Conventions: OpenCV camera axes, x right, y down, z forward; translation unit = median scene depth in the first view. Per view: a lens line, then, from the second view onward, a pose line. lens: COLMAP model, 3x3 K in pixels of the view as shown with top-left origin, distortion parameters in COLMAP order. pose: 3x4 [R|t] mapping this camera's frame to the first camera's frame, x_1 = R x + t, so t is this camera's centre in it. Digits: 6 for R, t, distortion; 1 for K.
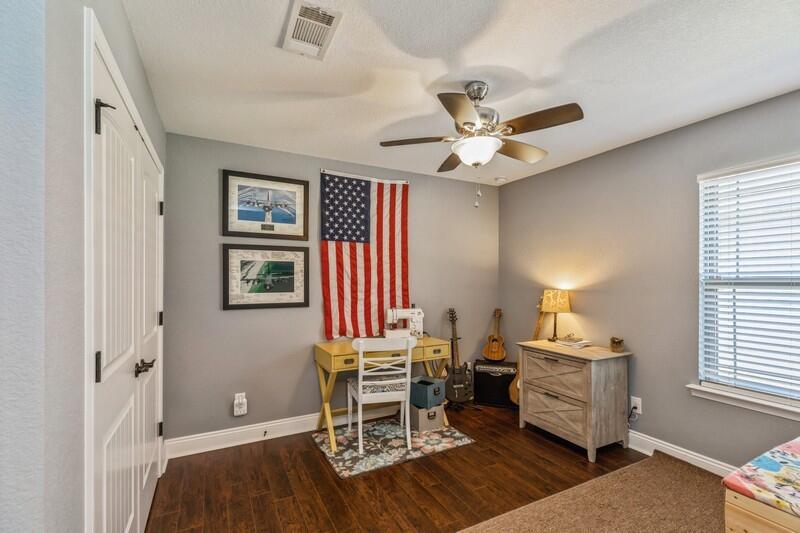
lens RADIAL K [[365.9, 0, 401.1], [0, 365.9, 282.2], [0, 0, 1]] dist [0.002463, 0.000194]
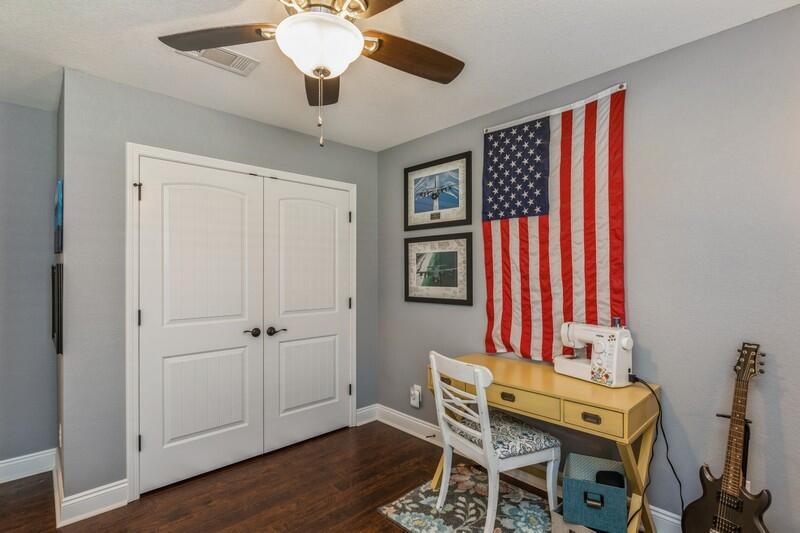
lens RADIAL K [[392.6, 0, 399.1], [0, 392.6, 273.2], [0, 0, 1]] dist [0.002080, 0.000123]
pose [[0.257140, 0.000903, -0.966374, 0.550341], [-0.002602, 0.999997, 0.000242, -0.004456], [0.966371, 0.002452, 0.257141, 0.626424]]
